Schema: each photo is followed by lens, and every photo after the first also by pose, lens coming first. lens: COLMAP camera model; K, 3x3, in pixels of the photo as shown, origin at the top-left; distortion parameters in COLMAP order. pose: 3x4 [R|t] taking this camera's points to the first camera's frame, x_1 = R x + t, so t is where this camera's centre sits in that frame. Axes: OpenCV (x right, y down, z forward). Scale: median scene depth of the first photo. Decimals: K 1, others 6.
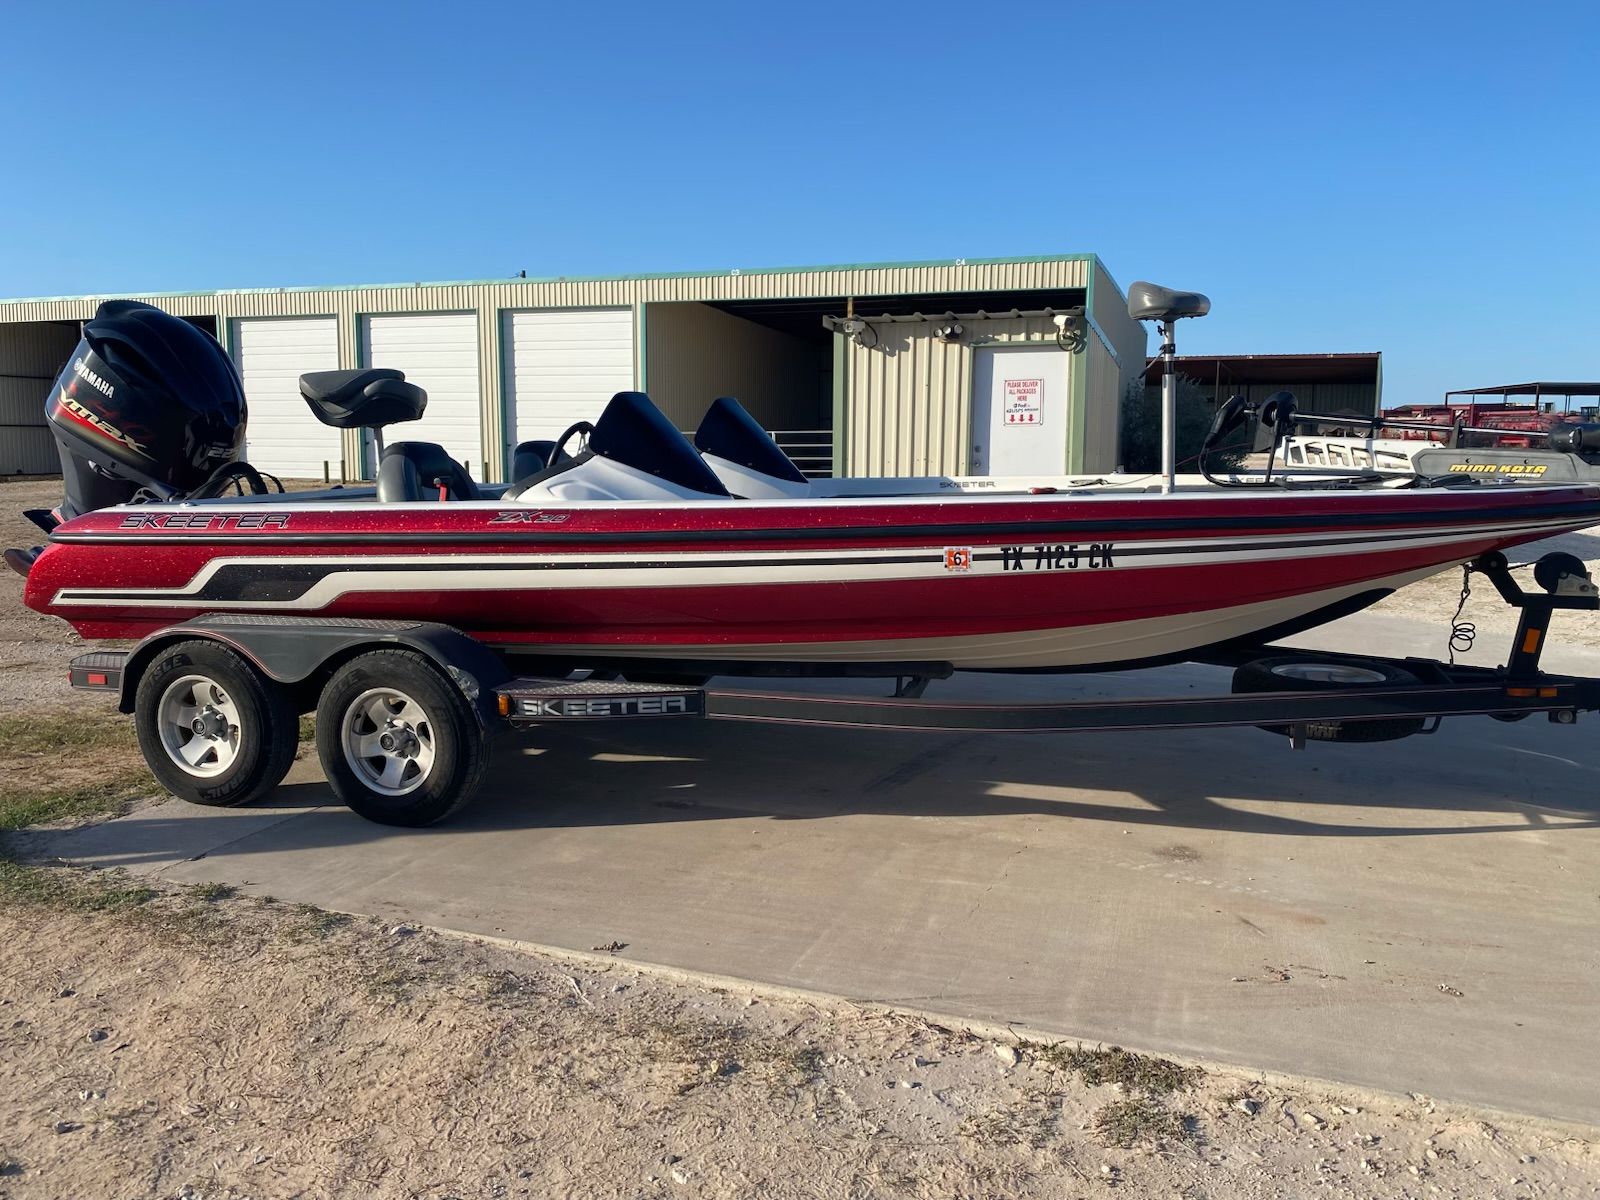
lens RADIAL K [[1197.1, 0, 797.3], [0, 1197.1, 574.4], [0, 0, 1]] dist [0.032749, -0.039293]
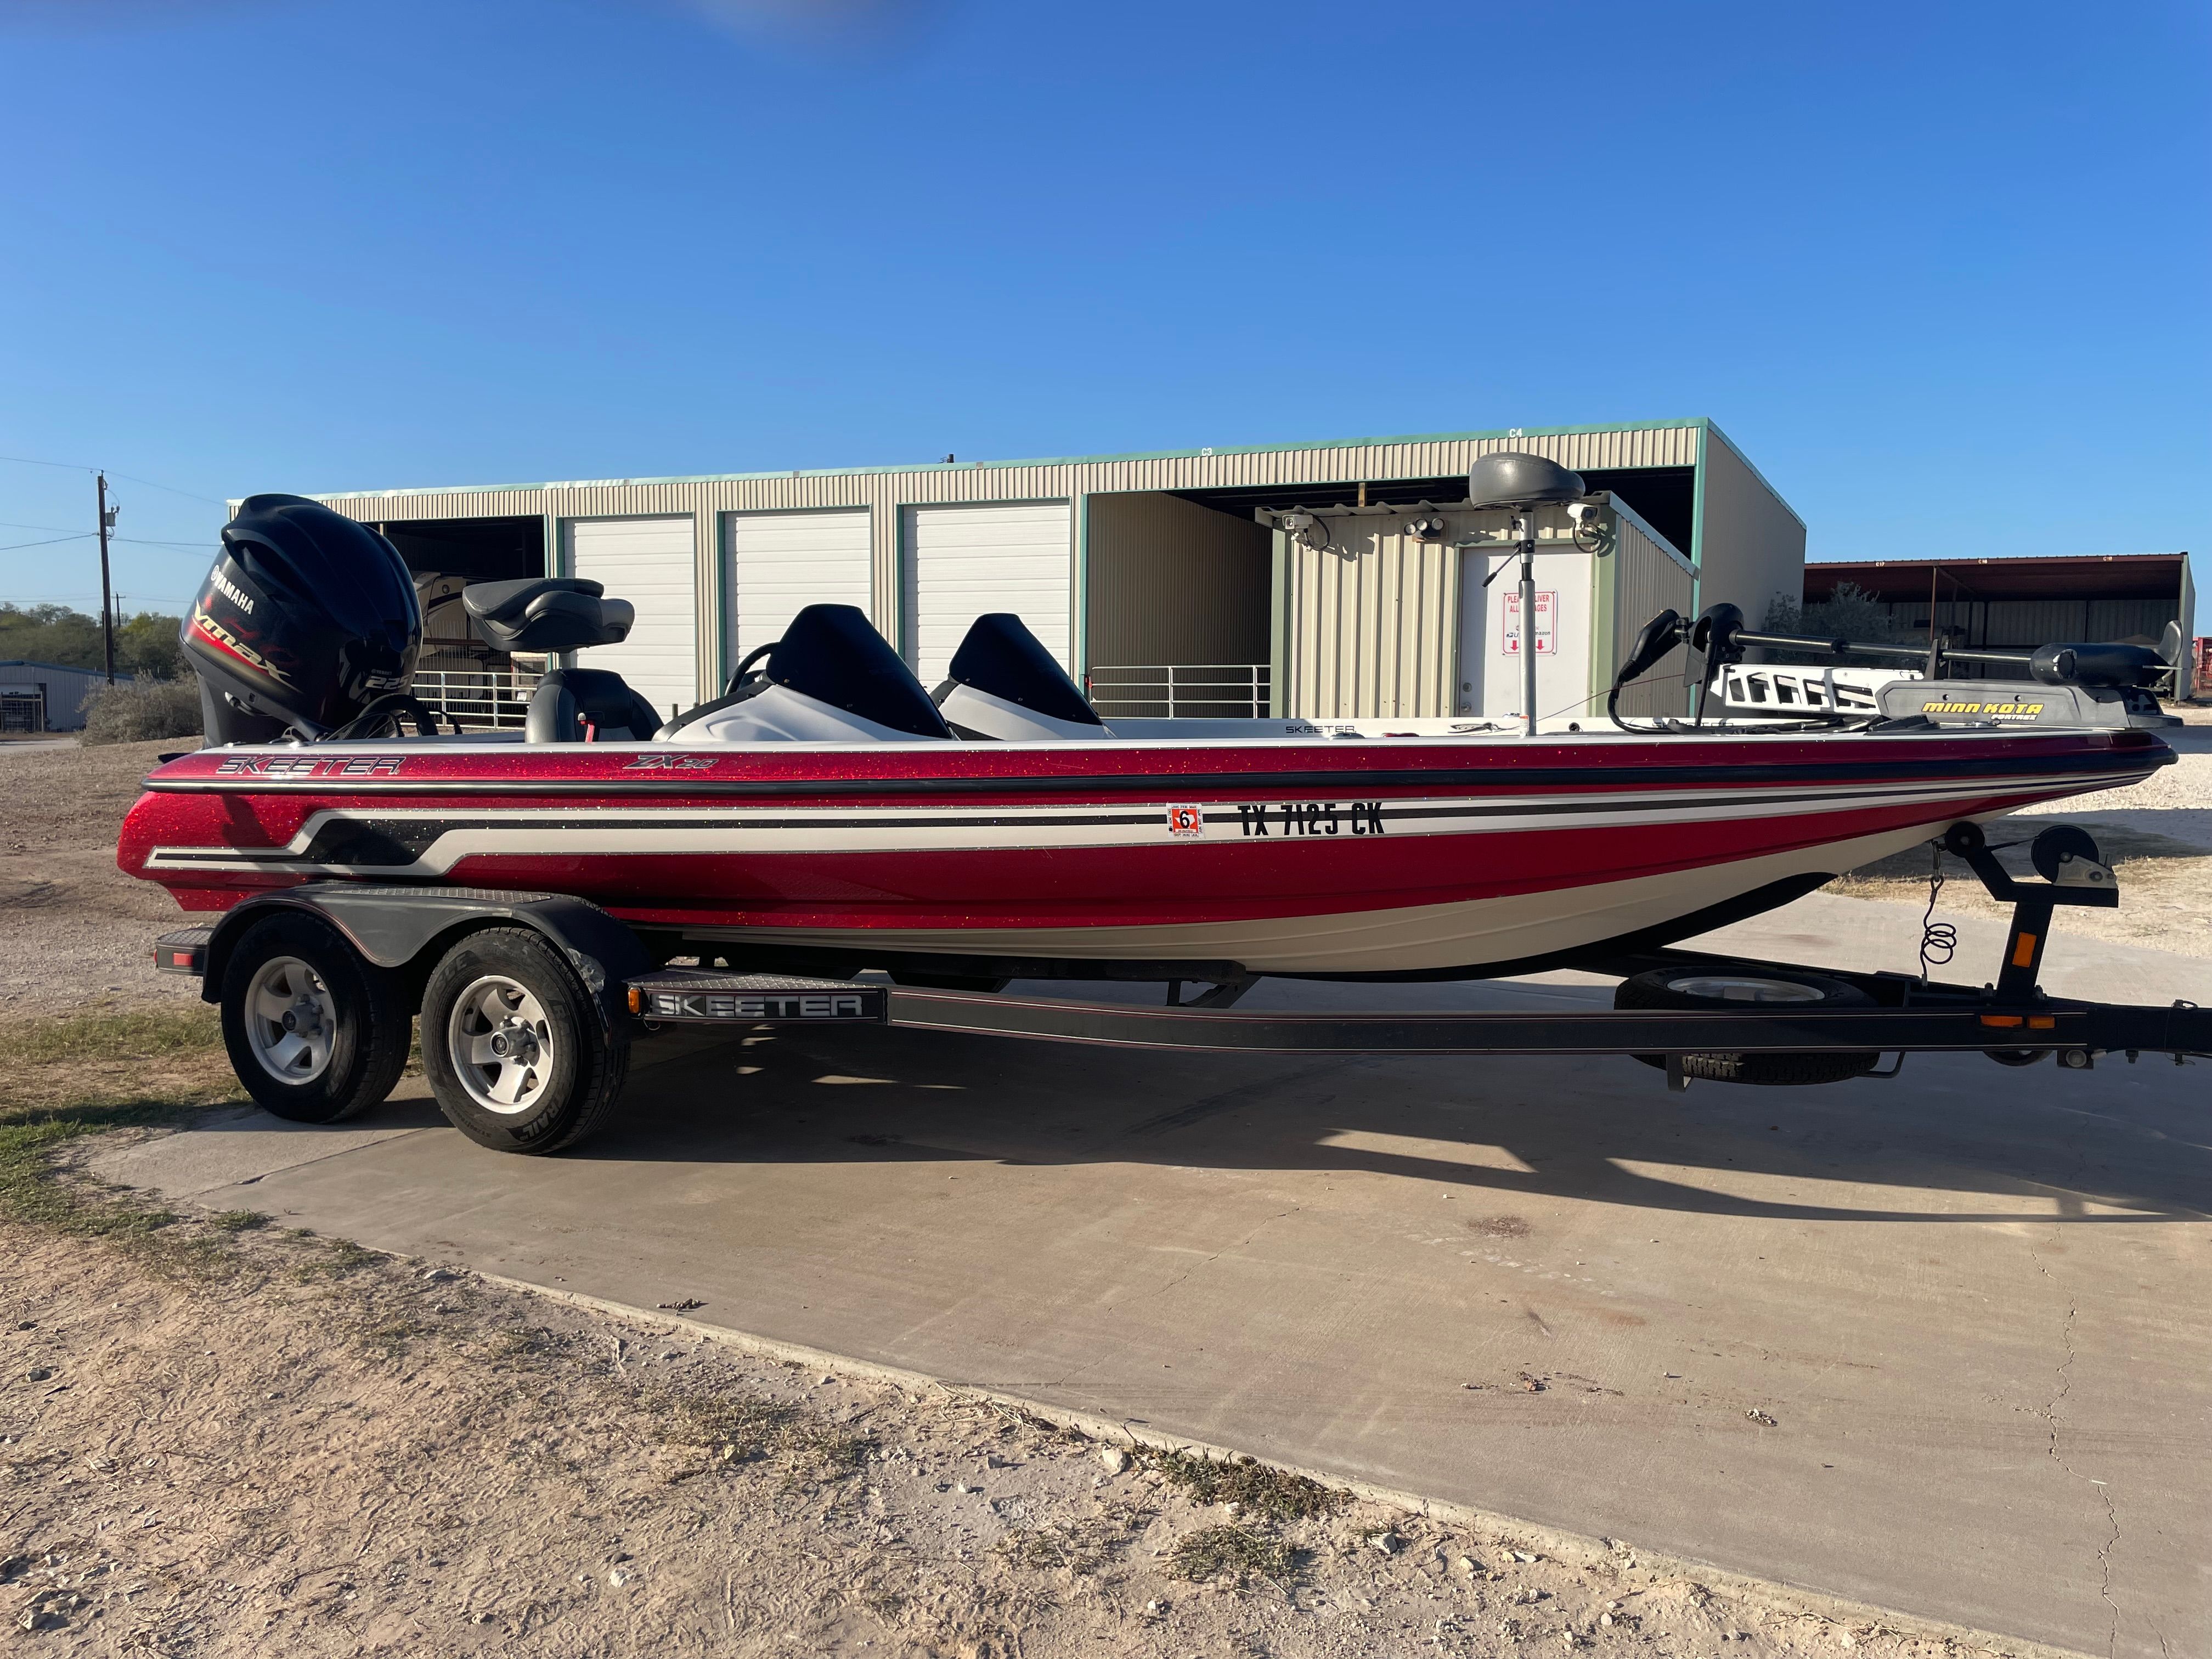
lens RADIAL K [[1626.2, 0, 1099.2], [0, 1626.2, 790.2], [0, 0, 1]] dist [0.106236, -0.142287]
pose [[0.992737, 0.011547, -0.119748, 0.196272], [-0.016643, 0.998994, -0.041647, 0.011902], [0.119146, 0.043338, 0.991930, -0.040354]]
